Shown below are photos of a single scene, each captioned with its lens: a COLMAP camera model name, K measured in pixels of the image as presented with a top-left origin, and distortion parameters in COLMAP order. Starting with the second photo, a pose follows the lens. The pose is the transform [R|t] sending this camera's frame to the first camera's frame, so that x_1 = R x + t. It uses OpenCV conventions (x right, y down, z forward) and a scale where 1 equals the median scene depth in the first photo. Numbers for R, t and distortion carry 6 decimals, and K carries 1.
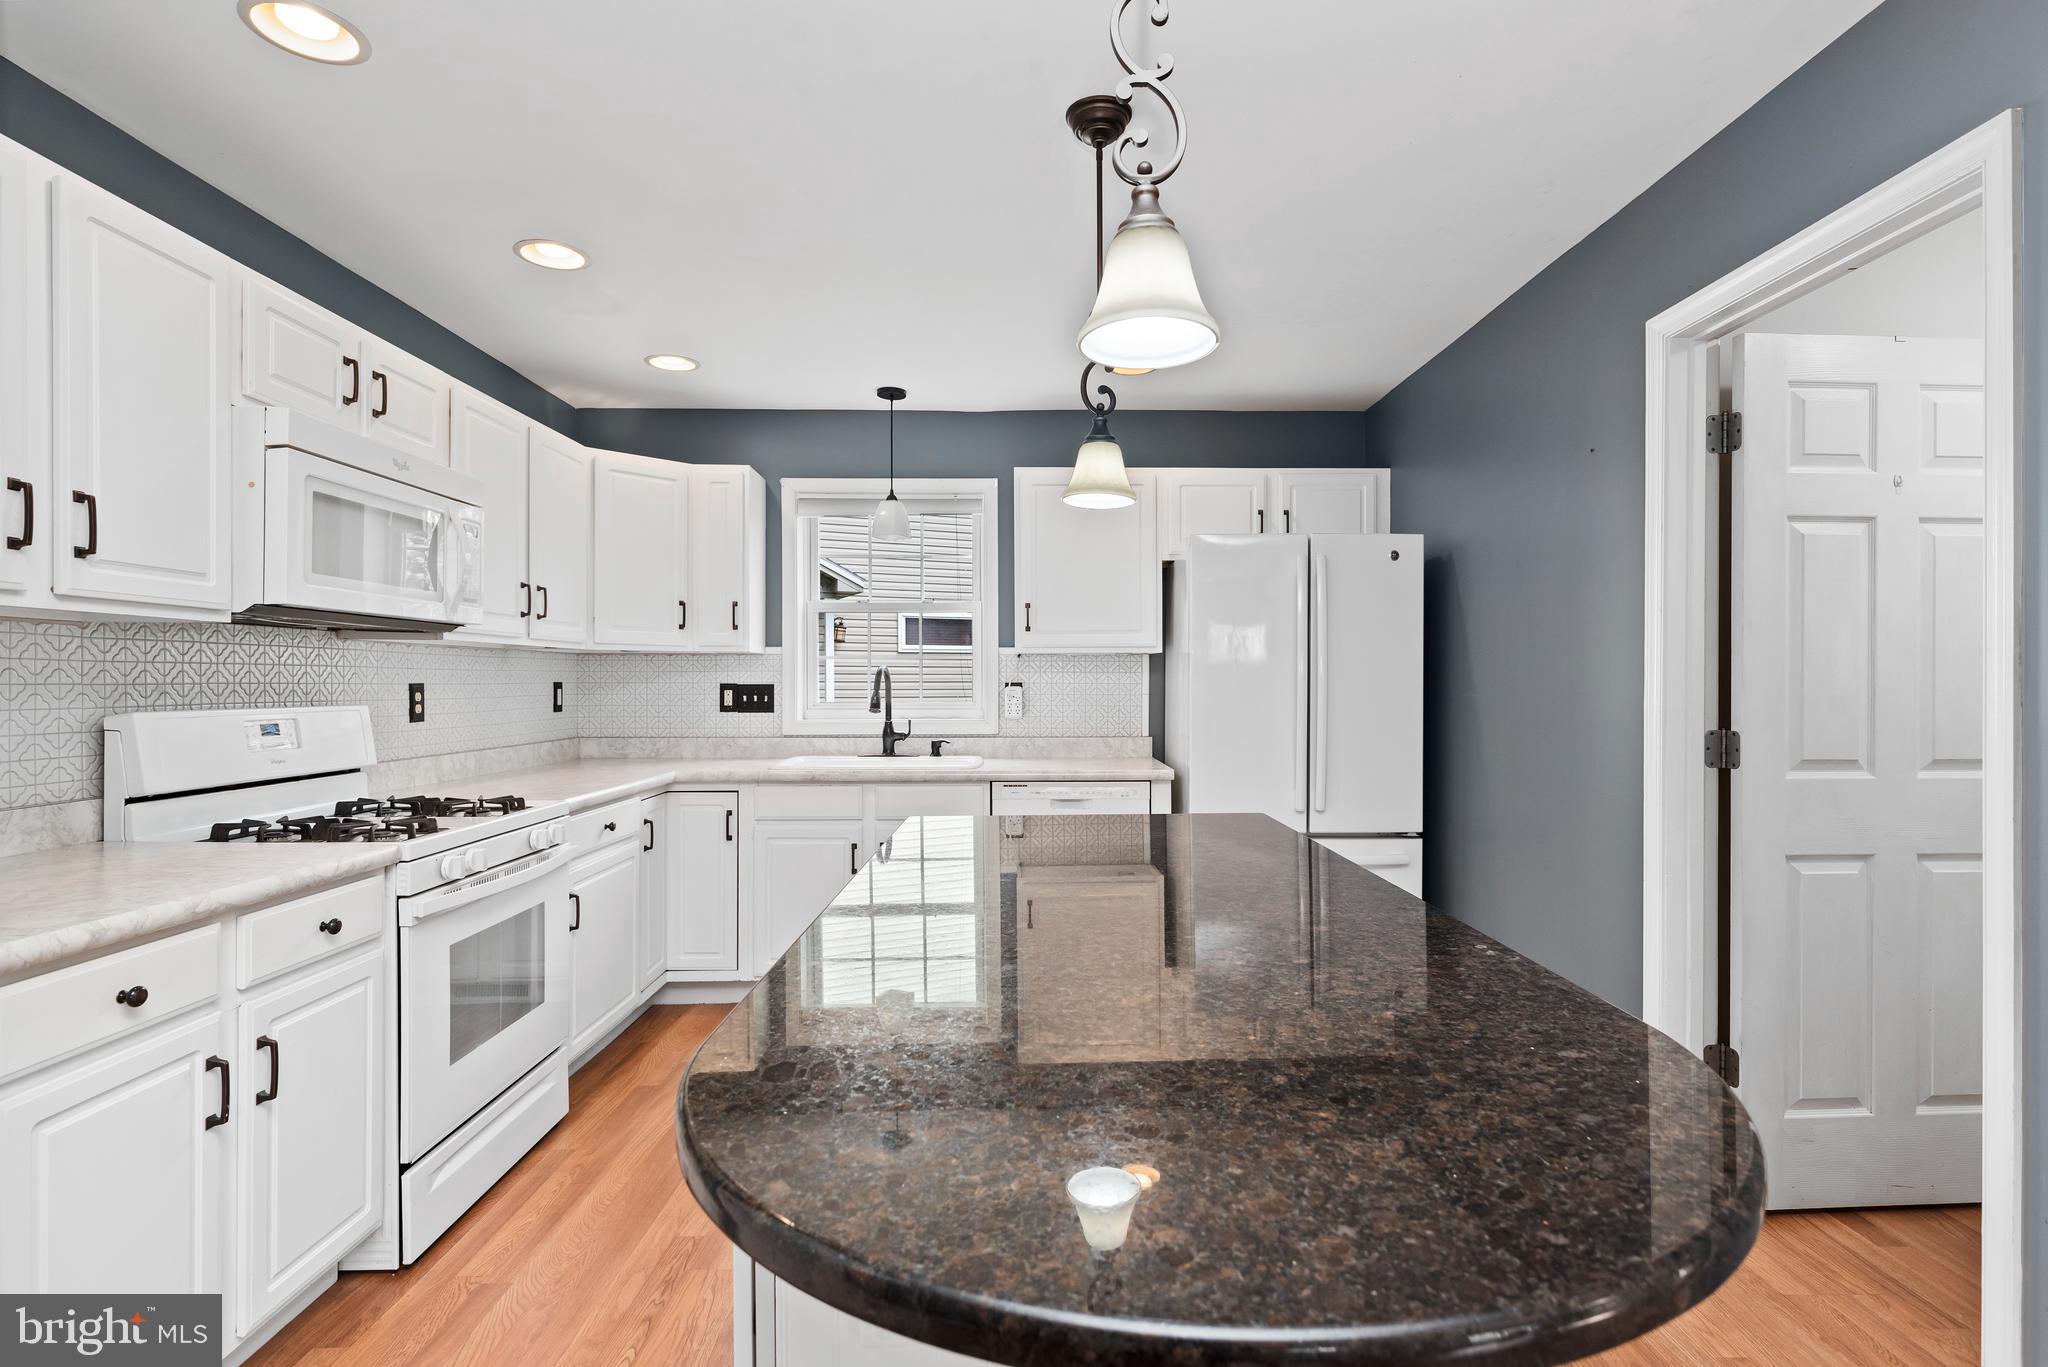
lens RADIAL K [[1001.2, 0, 1041.3], [0, 1001.2, 683.6], [0, 0, 1]] dist [0.001744, 0.001019]
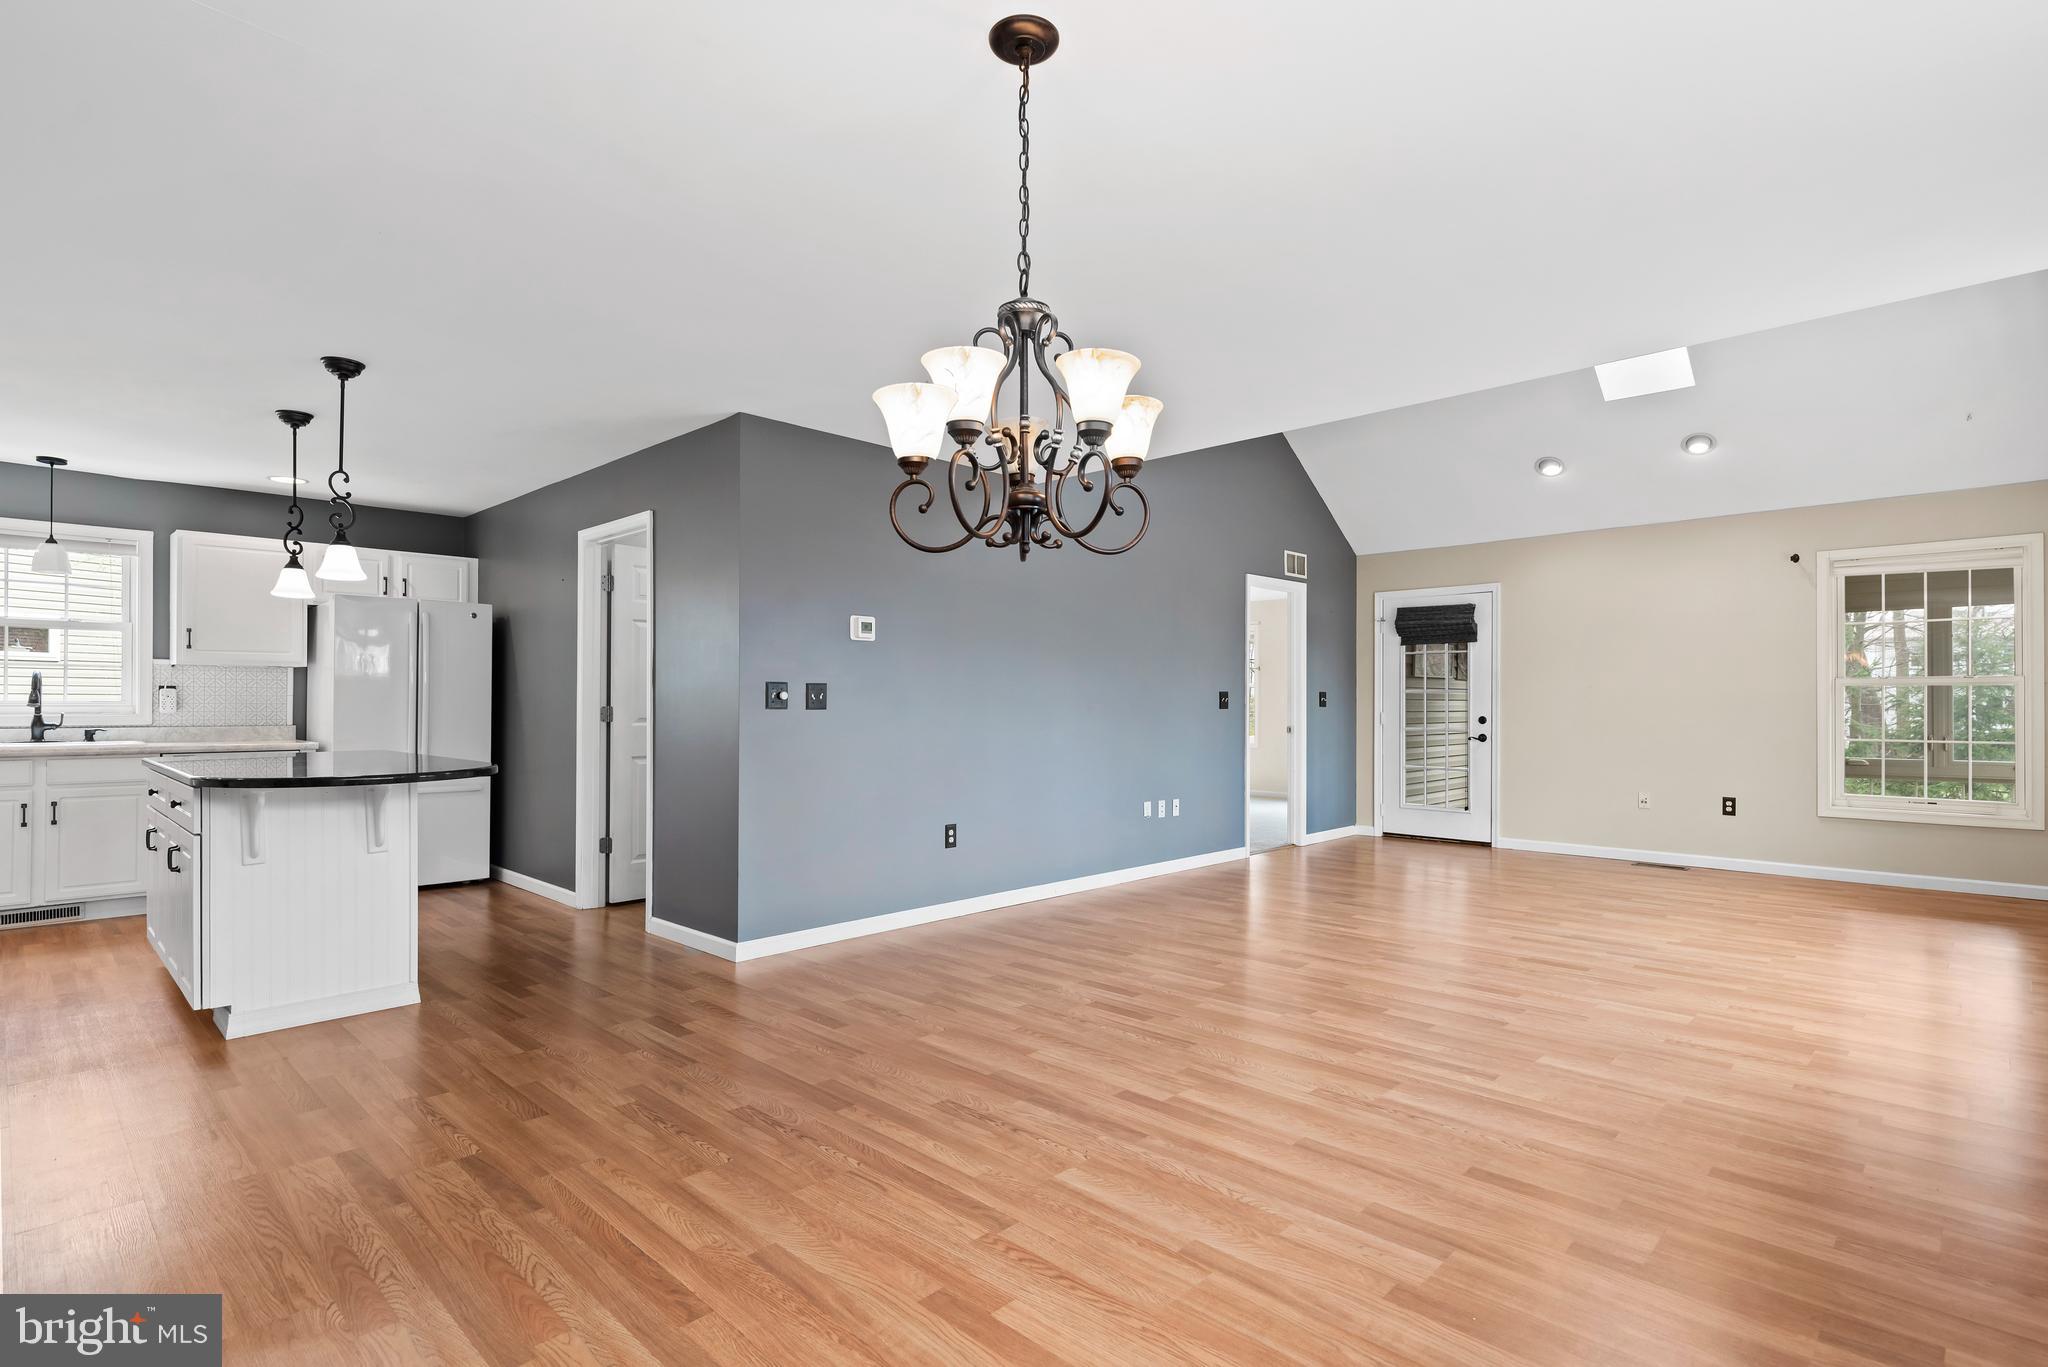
lens RADIAL K [[1001.2, 0, 1048.7], [0, 1001.2, 693.2], [0, 0, 1]] dist [0.001744, 0.001019]
pose [[0.699537, 0.009819, 0.714529, -0.180080], [-0.001577, 0.999924, -0.012197, 0.026161], [-0.714595, 0.007405, 0.699499, -0.866871]]
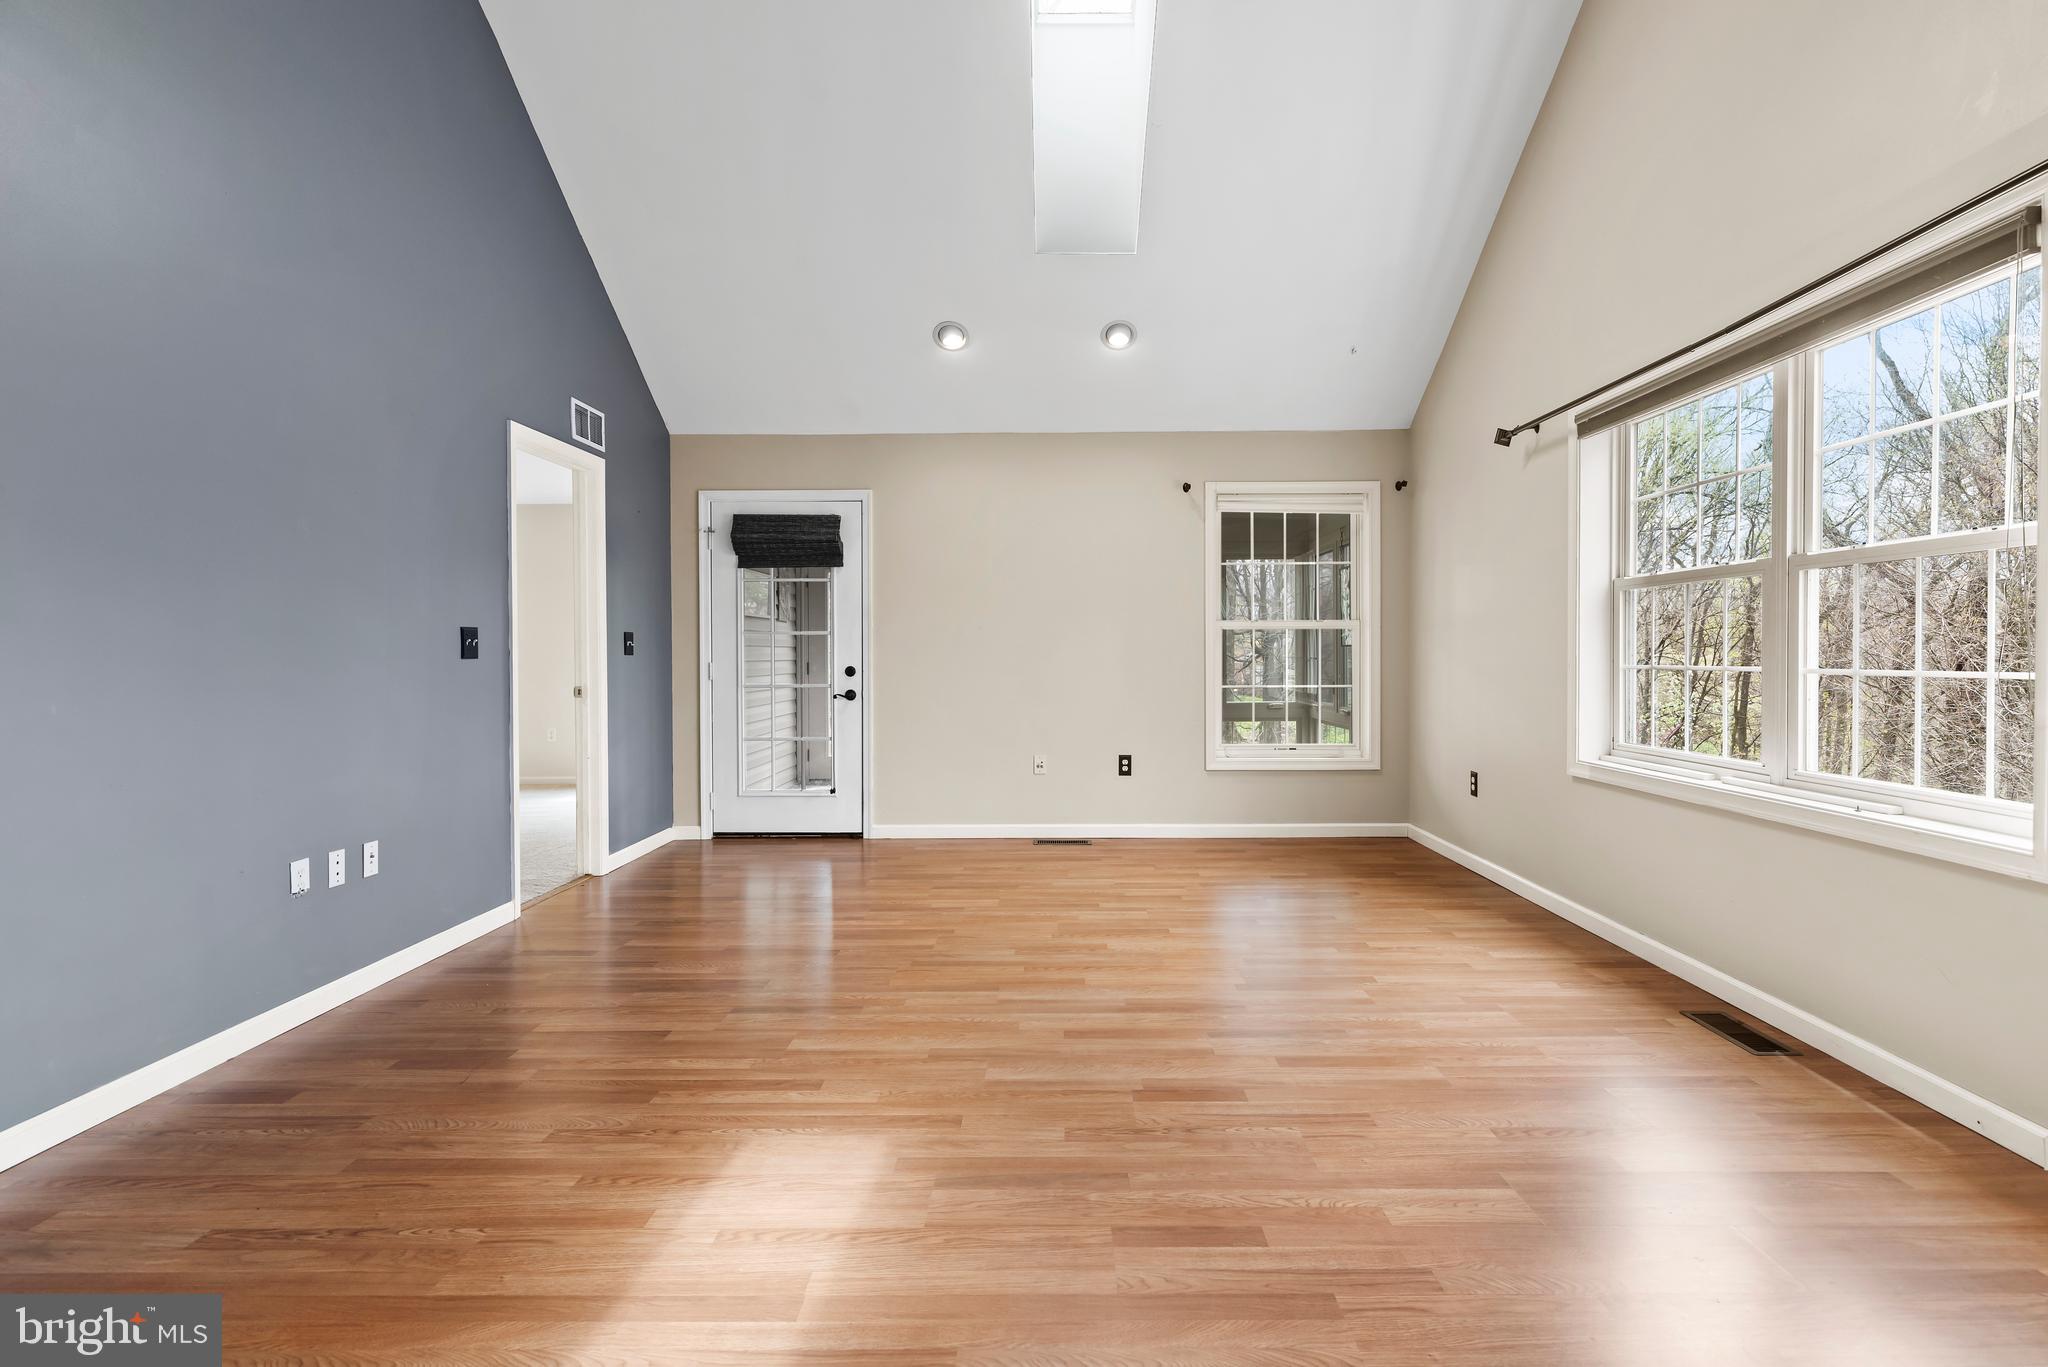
lens RADIAL K [[1001.2, 0, 1052.7], [0, 1001.2, 662.0], [0, 0, 1]] dist [0.001744, 0.001019]
pose [[0.020442, -0.007011, 0.999766, 0.374653], [0.004385, 0.999966, 0.006923, 0.031422], [-0.999781, 0.004243, 0.020472, -0.408676]]
